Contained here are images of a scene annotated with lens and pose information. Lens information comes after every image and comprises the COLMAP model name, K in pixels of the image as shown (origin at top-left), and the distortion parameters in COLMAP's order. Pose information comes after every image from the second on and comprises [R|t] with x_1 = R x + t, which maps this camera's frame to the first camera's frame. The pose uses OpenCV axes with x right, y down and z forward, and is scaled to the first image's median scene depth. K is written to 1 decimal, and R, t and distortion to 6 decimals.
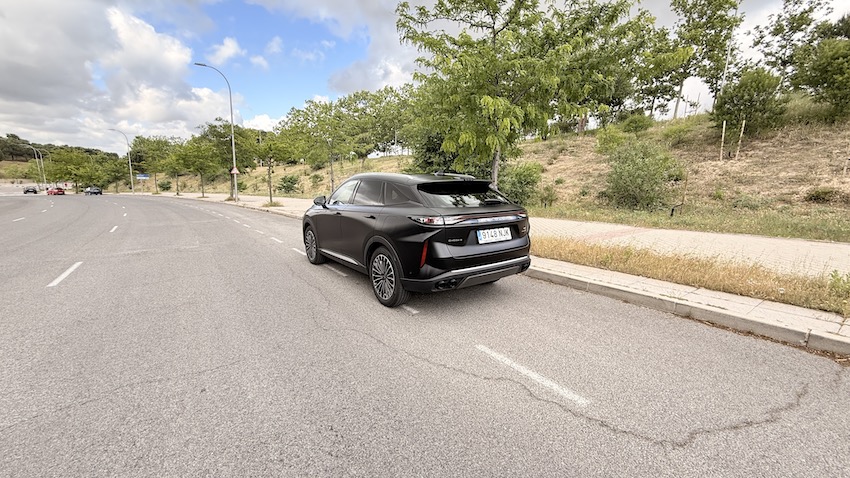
lens RADIAL K [[344.4, 0, 425.0], [0, 344.4, 239.0], [0, 0, 1]] dist [-0.002380, -0.000229]
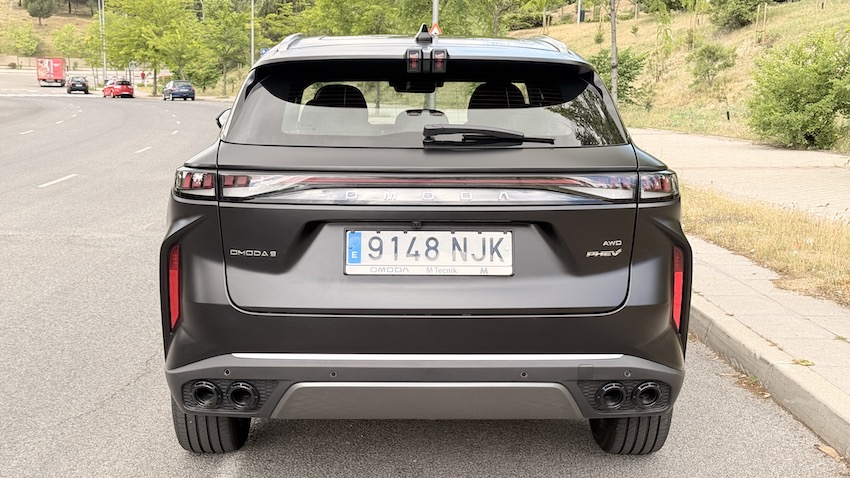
lens RADIAL K [[1204.4, 0, 425.0], [0, 1204.4, 239.0], [0, 0, 1]] dist [0.131156, -0.018525]
pose [[0.822360, 0.085402, -0.562521, 0.630552], [-0.101515, 0.994831, 0.002629, -0.020840], [0.559838, 0.054942, 0.826778, 0.163677]]
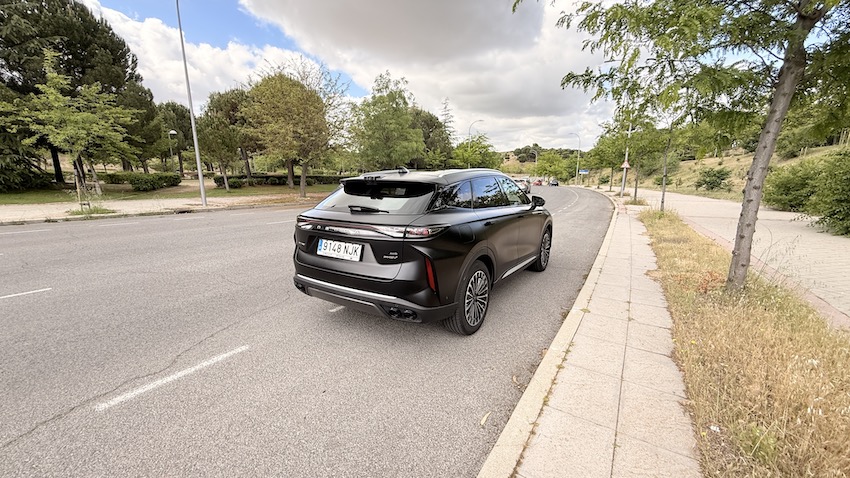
lens RADIAL K [[344.4, 0, 425.0], [0, 344.4, 239.0], [0, 0, 1]] dist [-0.002380, -0.000229]
pose [[0.354507, 0.167087, -0.920004, 0.840299], [-0.151058, 0.981215, 0.119997, -0.135123], [0.922771, 0.096434, 0.373087, 0.749329]]
